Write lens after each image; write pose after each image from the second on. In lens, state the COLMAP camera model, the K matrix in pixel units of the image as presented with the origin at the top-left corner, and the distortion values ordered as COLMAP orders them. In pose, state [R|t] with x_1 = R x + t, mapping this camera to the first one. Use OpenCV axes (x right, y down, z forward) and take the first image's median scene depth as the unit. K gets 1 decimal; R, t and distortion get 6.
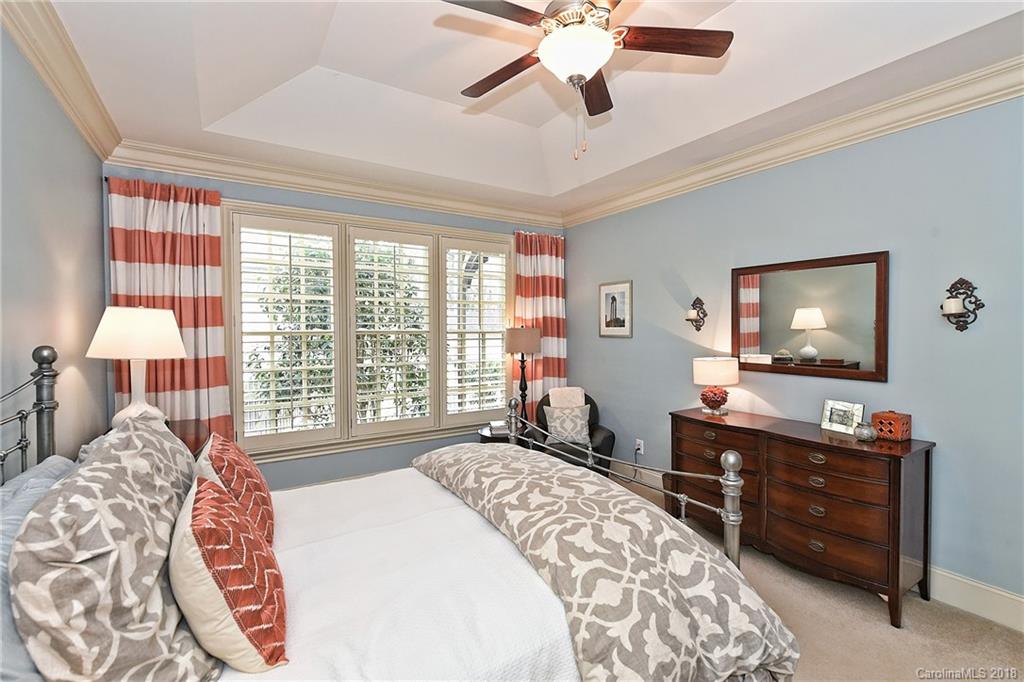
lens RADIAL K [[457.1, 0, 512.6], [0, 457.1, 337.3], [0, 0, 1]] dist [0.000172, 0.000217]
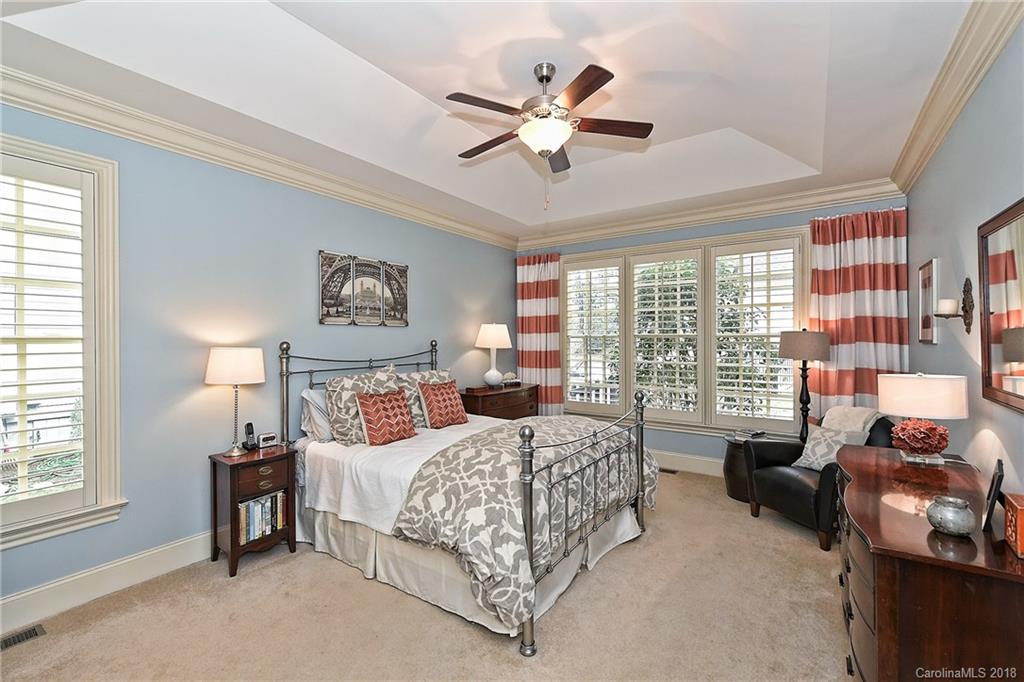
lens RADIAL K [[421.0, 0, 511.8], [0, 421.0, 337.5], [0, 0, 1]] dist [-0.002132, -0.001374]
pose [[0.394692, 0.000116, -0.918813, 0.693458], [-0.016996, 0.999830, -0.007174, 0.008869], [0.918656, 0.018448, 0.394627, 0.227159]]
